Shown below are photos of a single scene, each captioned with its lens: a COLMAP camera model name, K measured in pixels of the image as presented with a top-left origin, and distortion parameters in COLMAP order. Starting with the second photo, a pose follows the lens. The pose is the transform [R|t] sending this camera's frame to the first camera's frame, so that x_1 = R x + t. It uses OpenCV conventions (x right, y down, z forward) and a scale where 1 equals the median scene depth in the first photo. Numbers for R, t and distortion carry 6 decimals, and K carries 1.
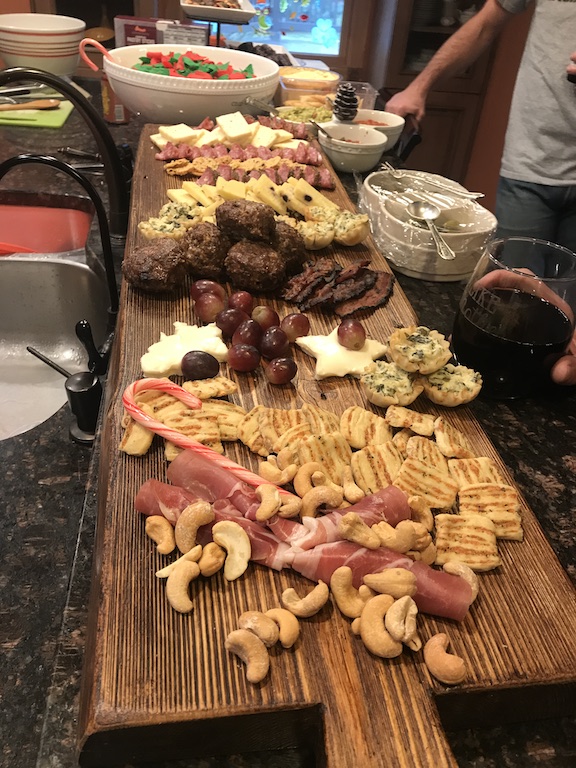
lens RADIAL K [[628.4, 0, 288.0], [0, 628.4, 384.0], [0, 0, 1]] dist [0.001318, 0.000597]
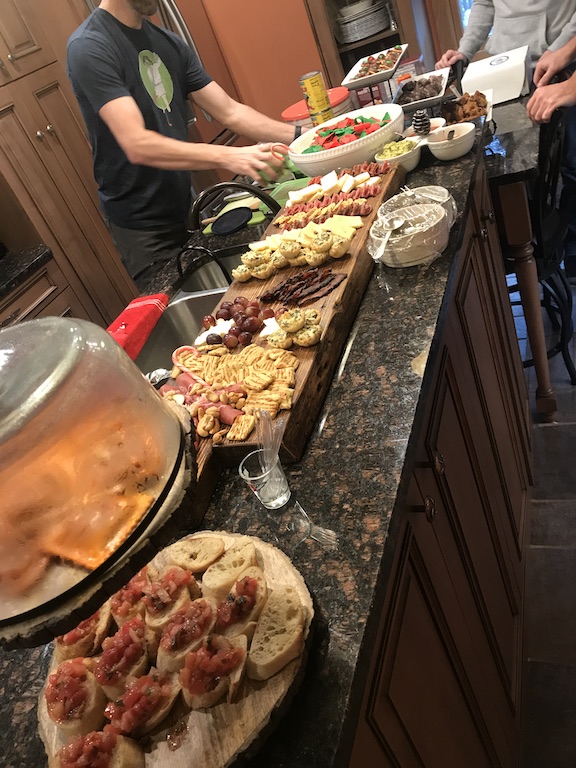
lens RADIAL K [[628.4, 0, 288.0], [0, 628.4, 384.0], [0, 0, 1]] dist [0.001318, 0.000597]
pose [[0.832906, -0.068500, -0.549159, 1.036929], [0.078165, 0.996924, -0.005800, 0.130243], [0.547867, -0.038094, 0.835698, -0.566187]]
